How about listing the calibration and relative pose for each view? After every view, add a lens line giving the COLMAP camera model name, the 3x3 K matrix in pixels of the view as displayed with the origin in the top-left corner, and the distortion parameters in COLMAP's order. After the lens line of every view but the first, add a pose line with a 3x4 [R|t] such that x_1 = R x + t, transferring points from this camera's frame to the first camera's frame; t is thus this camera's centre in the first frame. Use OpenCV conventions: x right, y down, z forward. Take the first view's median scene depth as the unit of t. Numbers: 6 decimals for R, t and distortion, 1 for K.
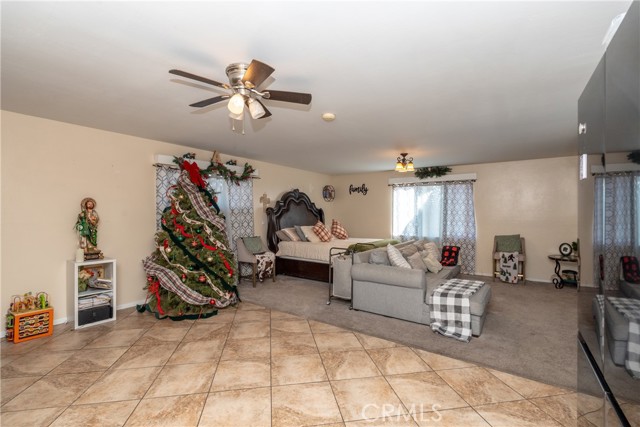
lens RADIAL K [[280.5, 0, 318.1], [0, 280.5, 218.0], [0, 0, 1]] dist [-0.002397, -0.001085]
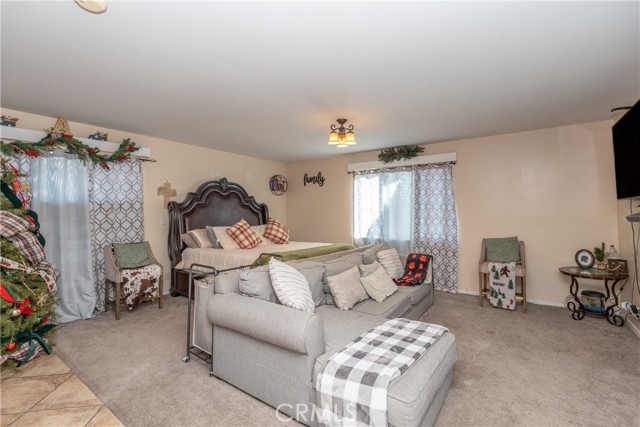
lens RADIAL K [[280.5, 0, 322.6], [0, 280.5, 208.2], [0, 0, 1]] dist [-0.002397, -0.001085]
pose [[0.999960, -0.006890, -0.005699, 0.242170], [0.006699, 0.999436, -0.032896, 0.007268], [0.005923, 0.032857, 0.999443, 0.300495]]
